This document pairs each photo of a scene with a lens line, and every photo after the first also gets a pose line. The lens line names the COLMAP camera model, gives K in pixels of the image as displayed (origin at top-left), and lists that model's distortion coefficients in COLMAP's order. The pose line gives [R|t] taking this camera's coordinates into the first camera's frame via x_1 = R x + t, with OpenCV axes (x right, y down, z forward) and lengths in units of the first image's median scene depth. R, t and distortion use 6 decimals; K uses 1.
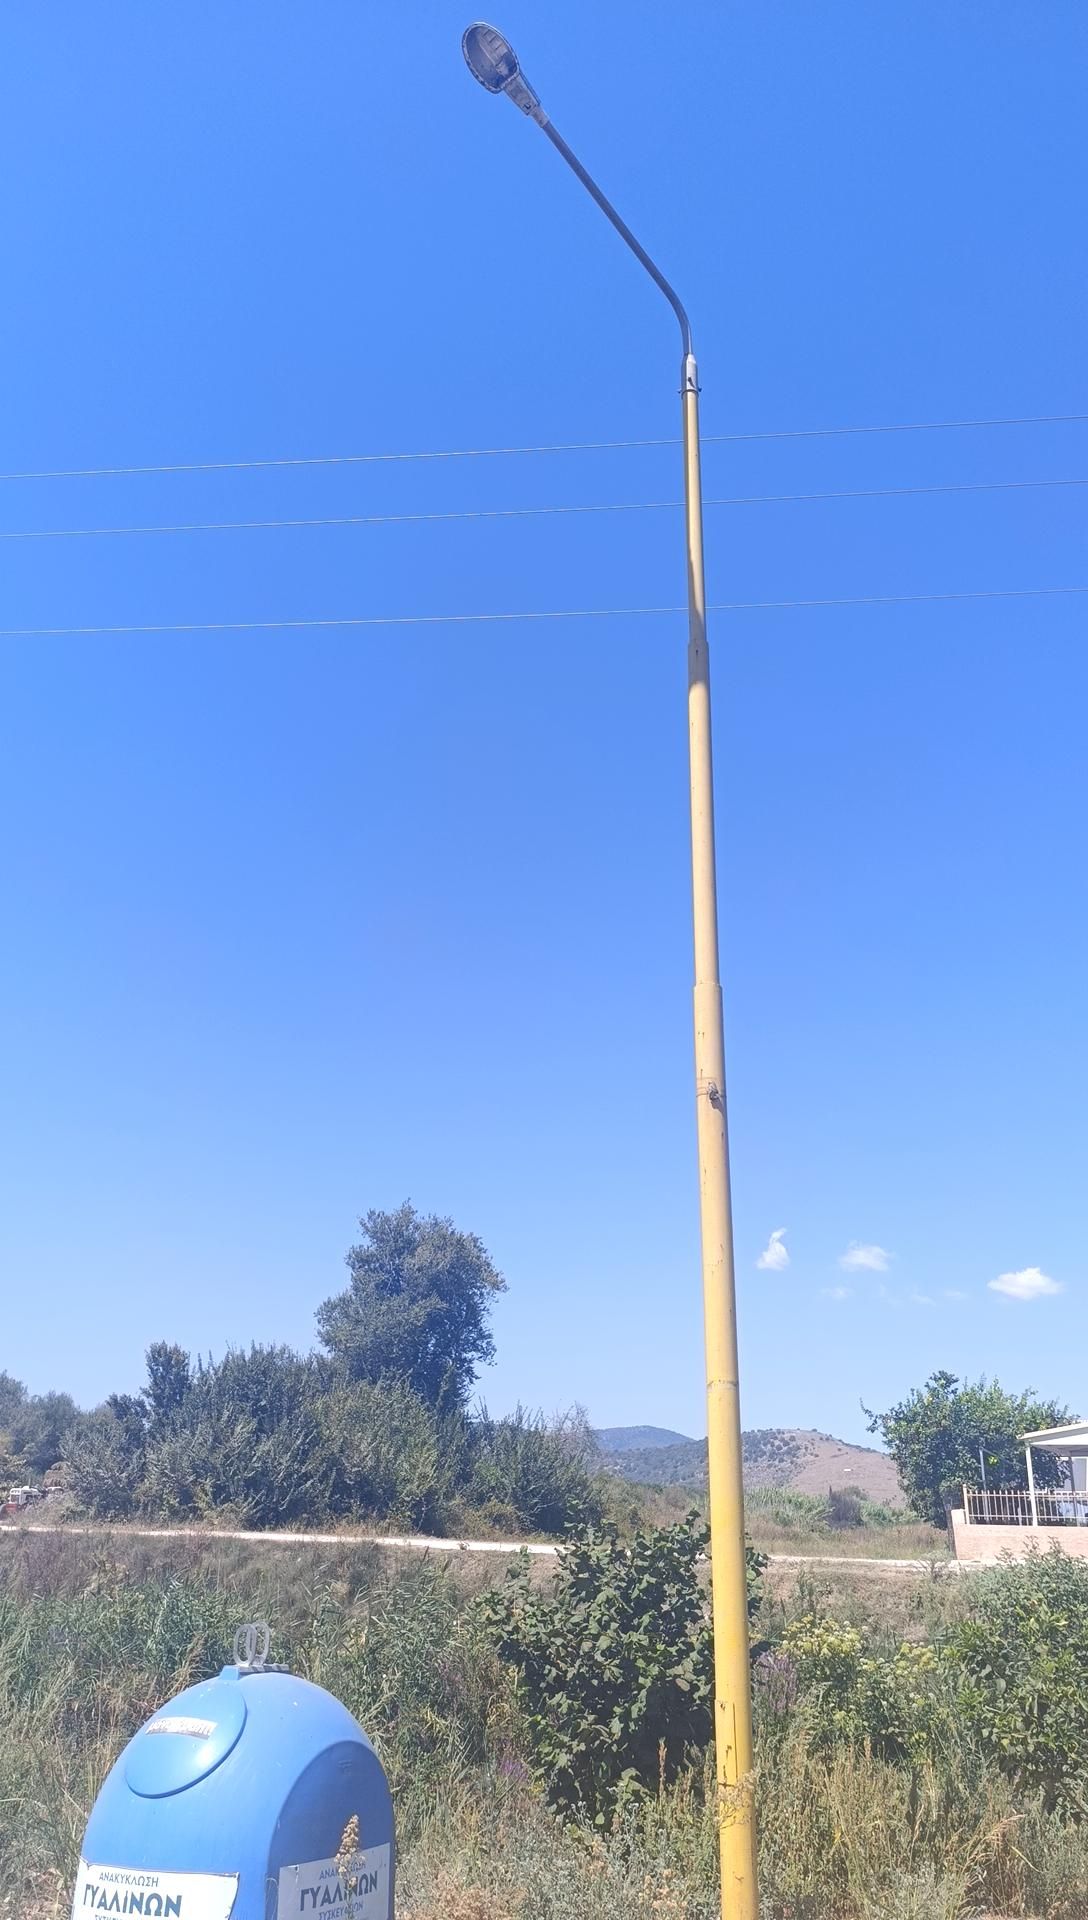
lens RADIAL K [[1327.1, 0, 570.9], [0, 1327.1, 959.9], [0, 0, 1]] dist [-0.000522, 0.004077]
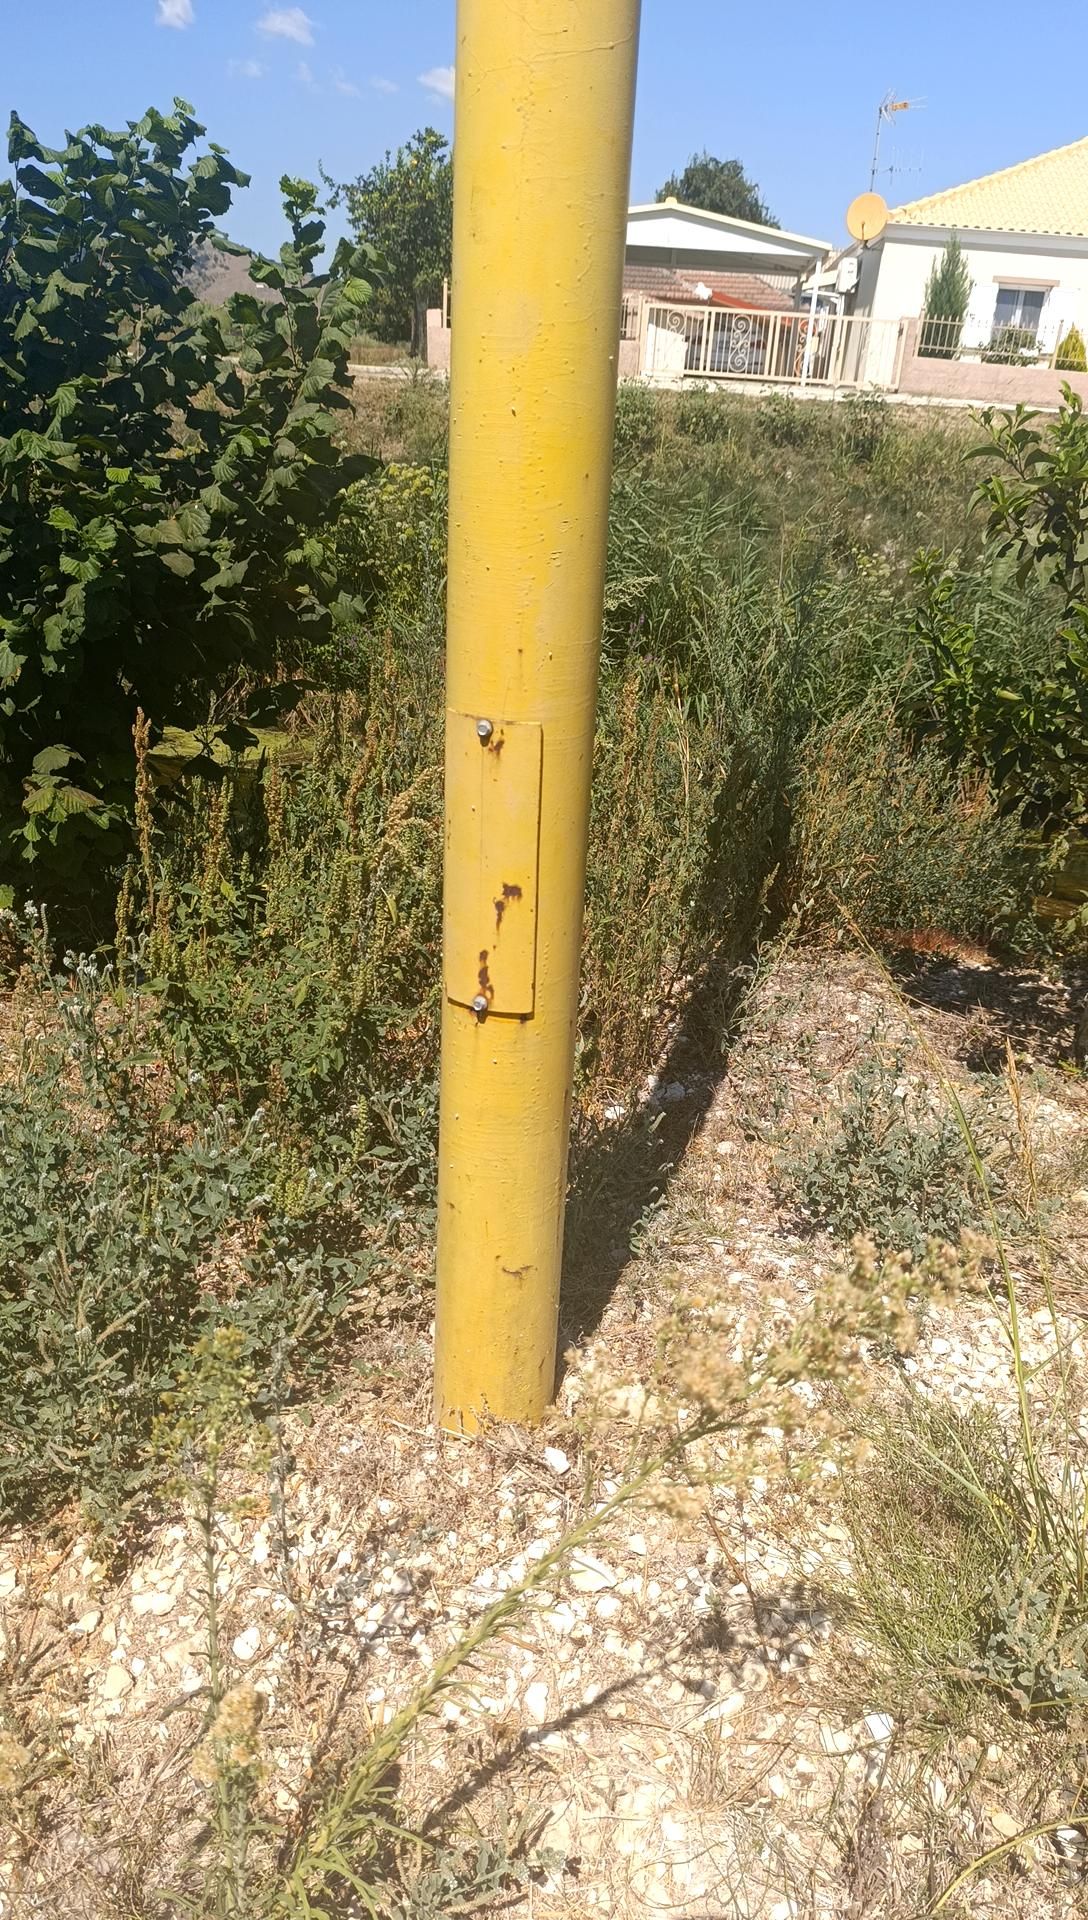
lens RADIAL K [[1327.1, 0, 570.9], [0, 1327.1, 959.9], [0, 0, 1]] dist [-0.000522, 0.004077]
pose [[0.918931, -0.125714, 0.373846, 0.028752], [-0.192600, 0.684129, 0.703472, 0.317674], [-0.344195, -0.718445, 0.604455, 0.619522]]
